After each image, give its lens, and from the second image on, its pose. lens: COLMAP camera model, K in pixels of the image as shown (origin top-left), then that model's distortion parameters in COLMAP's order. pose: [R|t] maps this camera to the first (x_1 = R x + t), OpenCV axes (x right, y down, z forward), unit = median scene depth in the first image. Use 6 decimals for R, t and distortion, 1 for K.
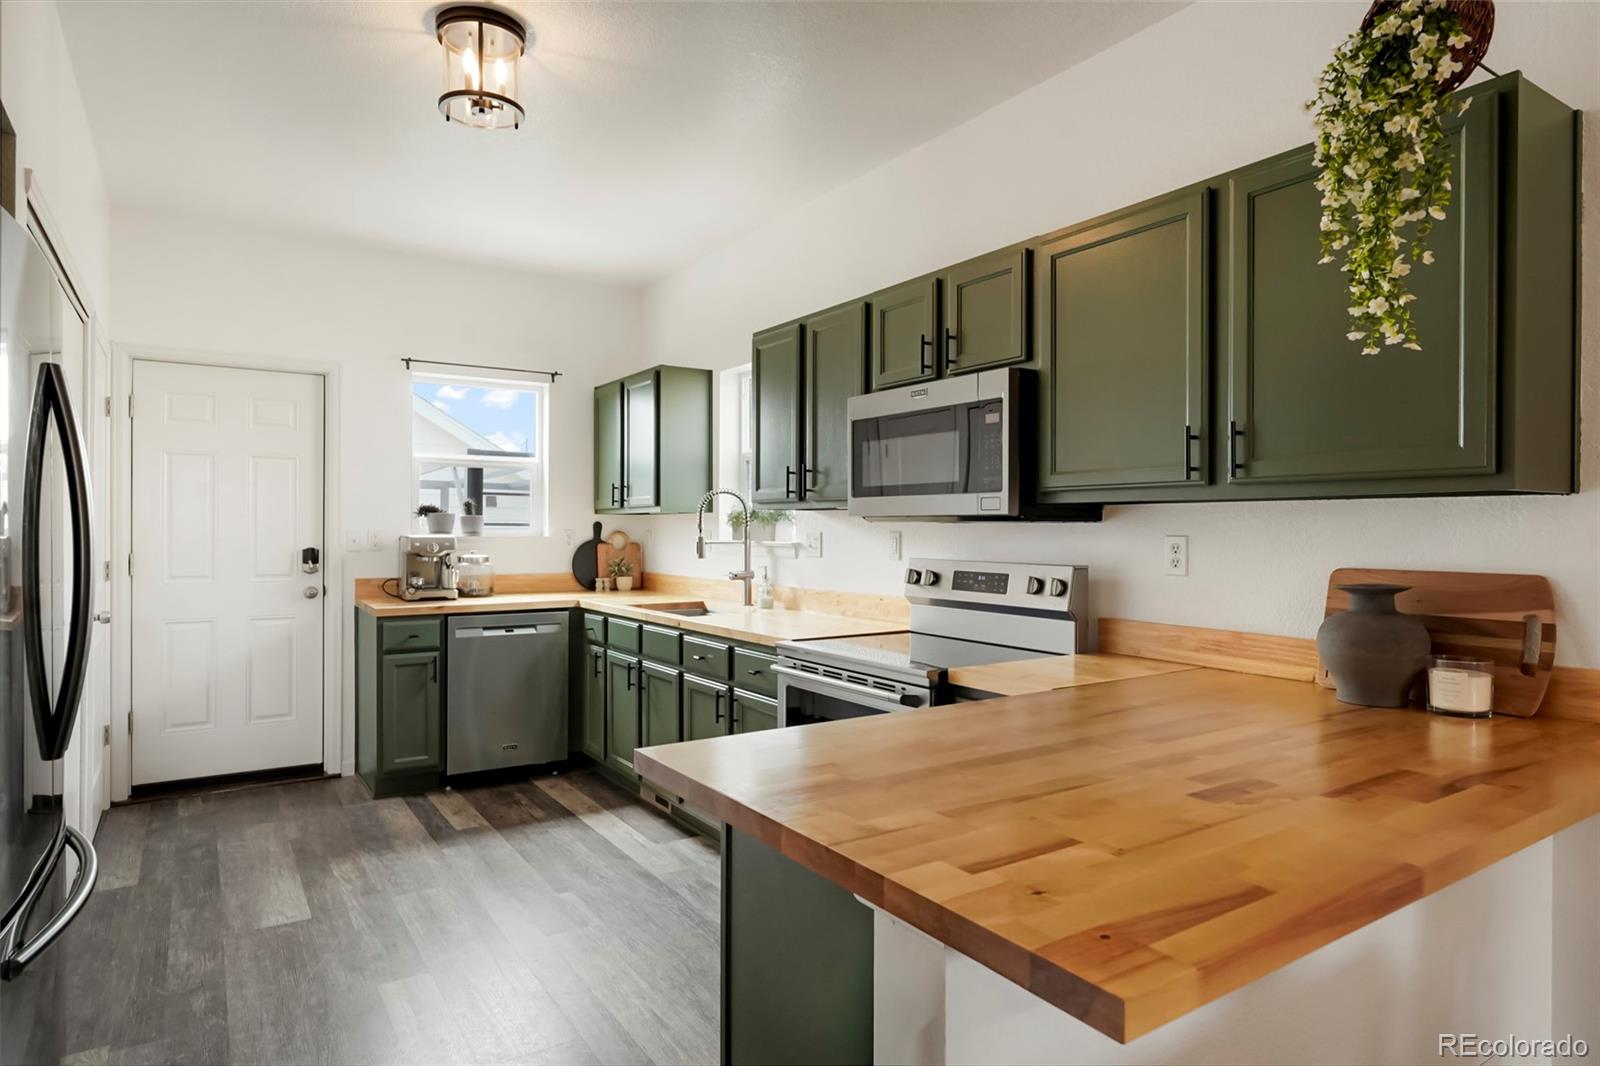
lens RADIAL K [[924.2, 0, 804.0], [0, 924.2, 524.9], [0, 0, 1]] dist [0.000510, -0.000243]
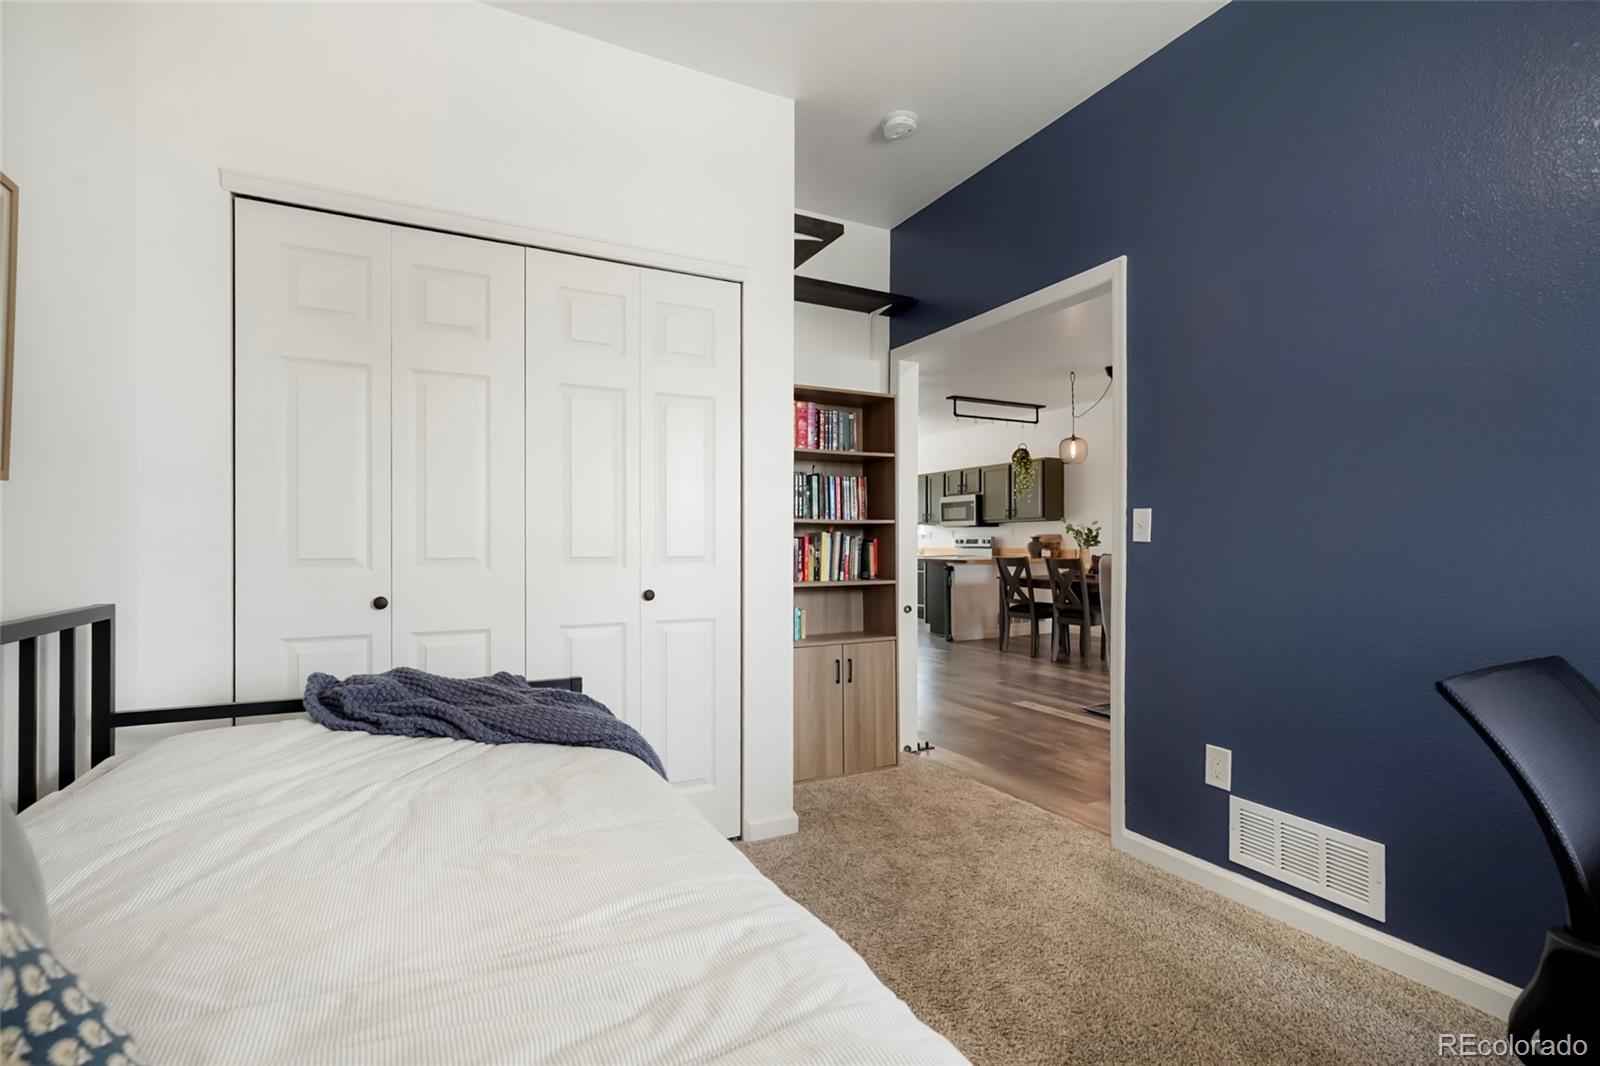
lens RADIAL K [[738.6, 0, 791.6], [0, 738.6, 534.0], [0, 0, 1]] dist [-0.002618, -0.000134]
pose [[0.991018, -0.004948, -0.133636, -0.115505], [0.003853, 0.999957, -0.008452, 0.034162], [0.133672, 0.007861, 0.990994, -1.603191]]
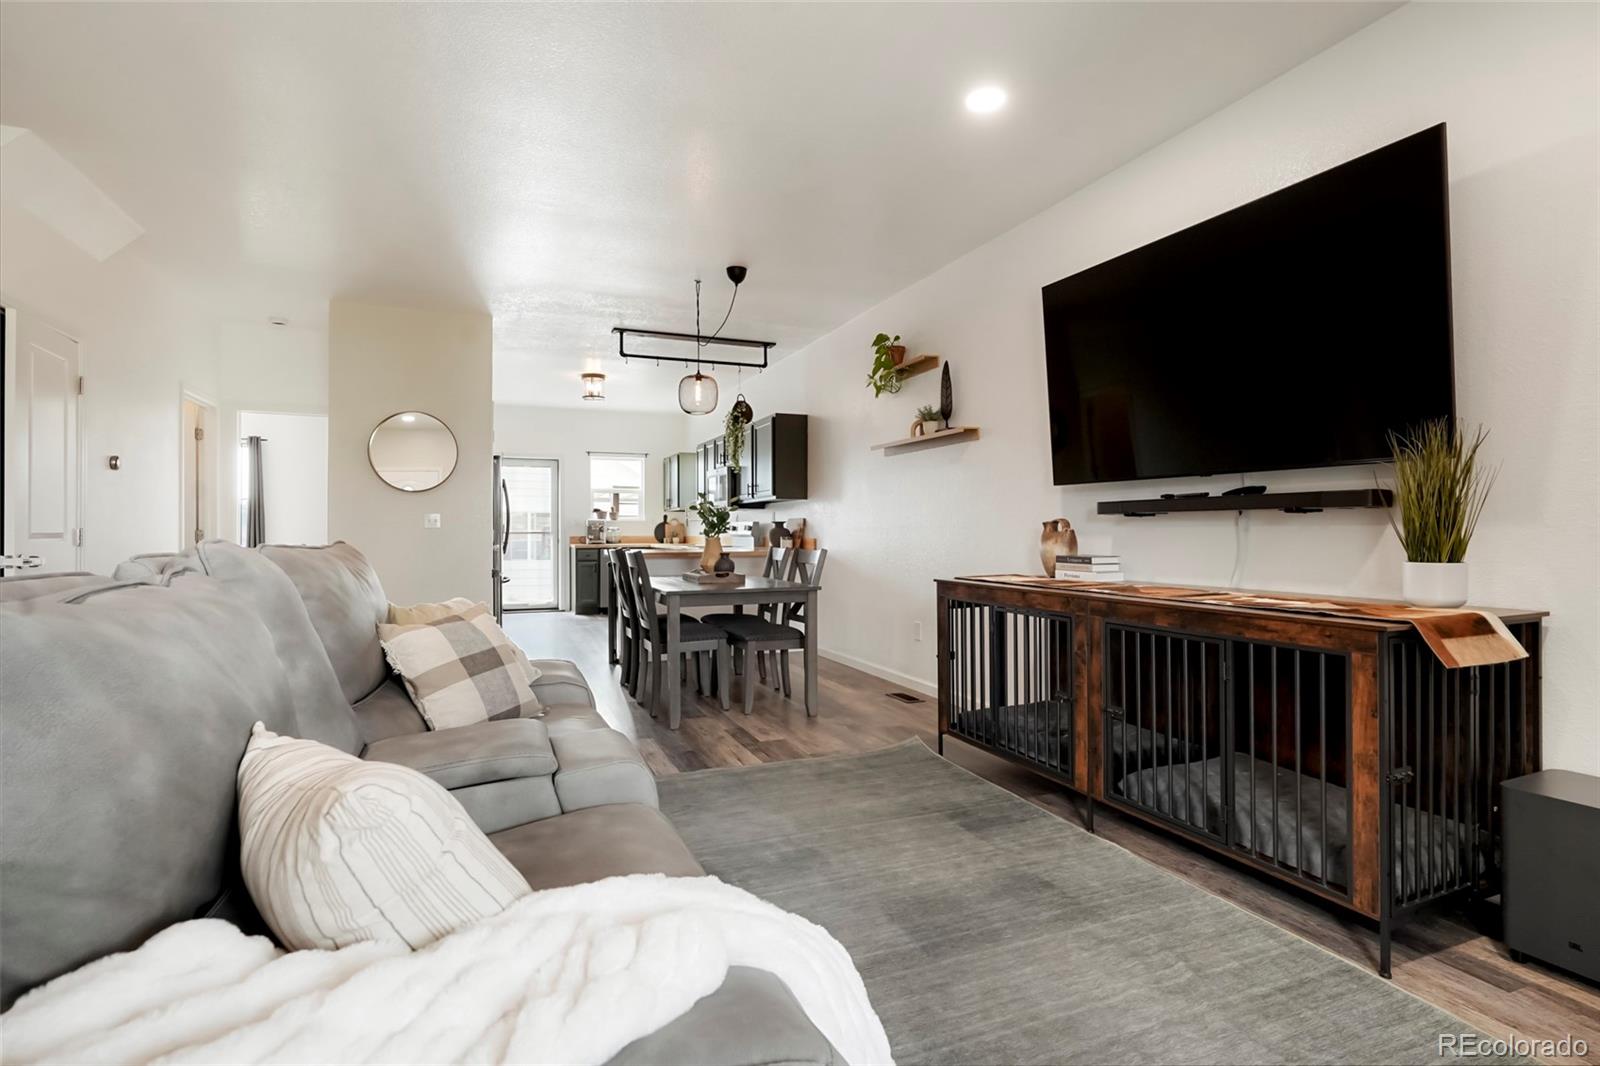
lens RADIAL K [[783.0, 0, 815.3], [0, 783.0, 531.6], [0, 0, 1]] dist [-0.002005, -0.000496]
pose [[0.982607, -0.005917, -0.185605, 0.625671], [0.006535, 0.999975, 0.002718, 0.043846], [0.185584, -0.003884, 0.982621, -1.076478]]
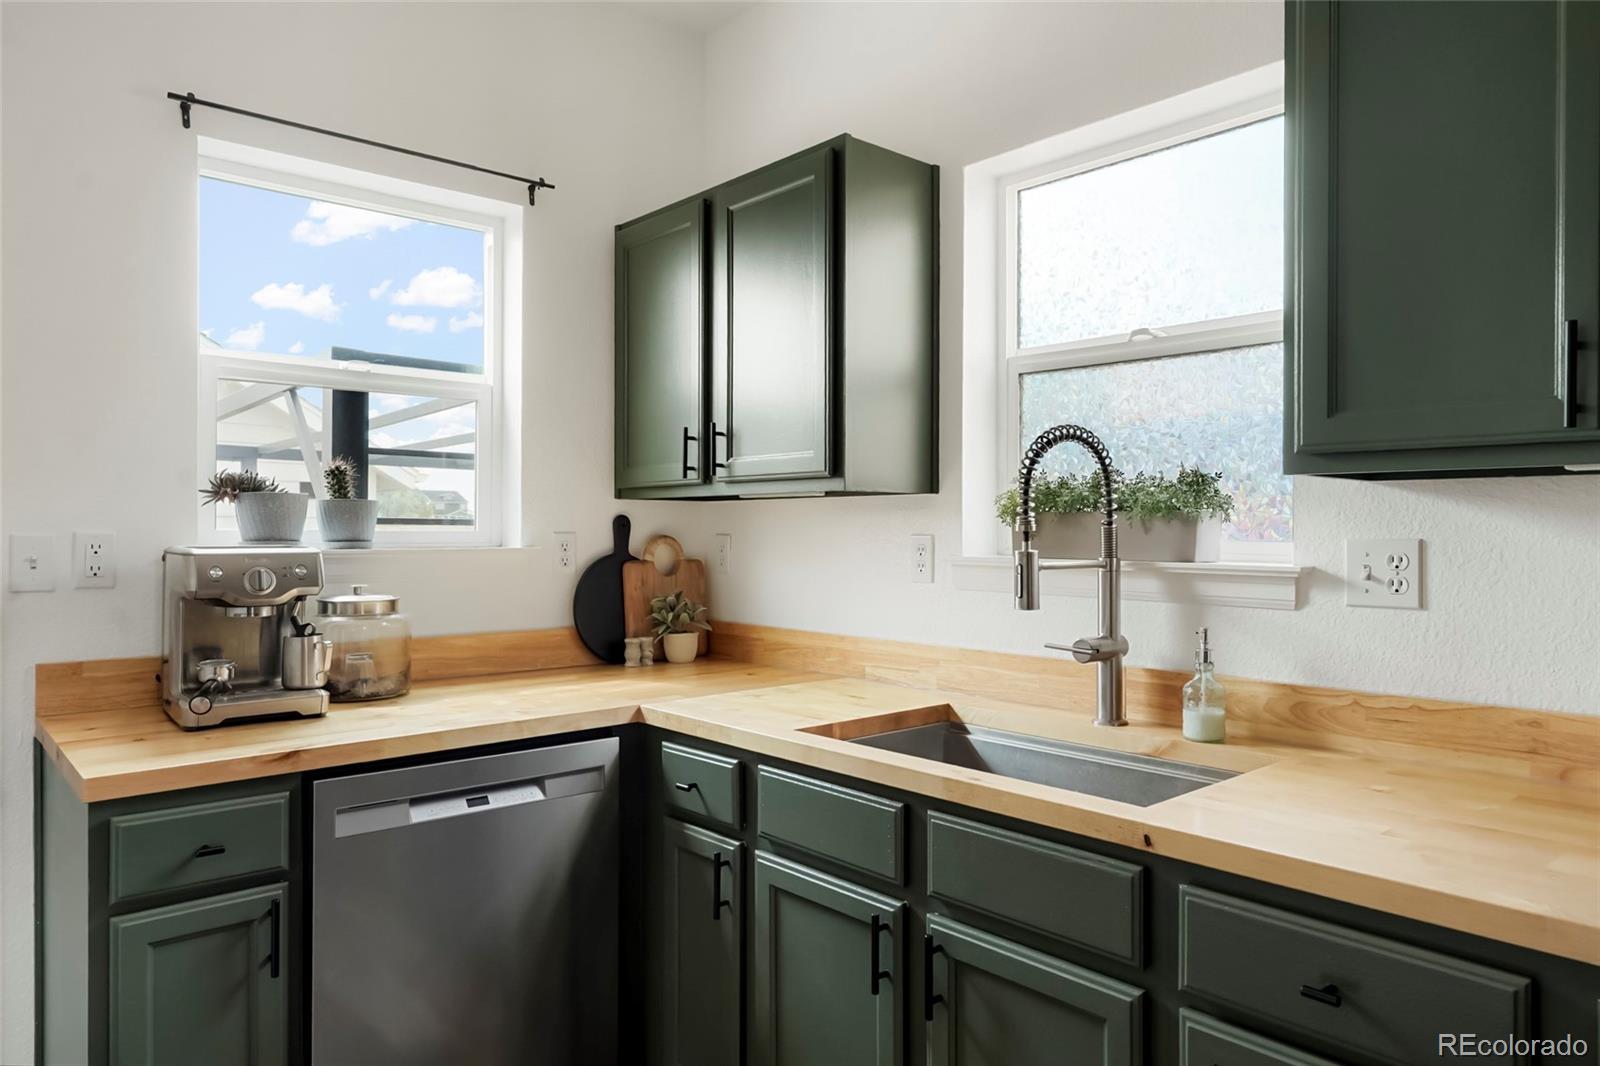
lens RADIAL K [[1012.2, 0, 792.1], [0, 1012.2, 525.4], [0, 0, 1]] dist [-0.004079, 0.003148]
pose [[0.988980, 0.000250, 0.148048, -0.251411], [-0.000442, 0.999999, 0.001259, 0.001227], [-0.148048, -0.001310, 0.988979, 0.568589]]
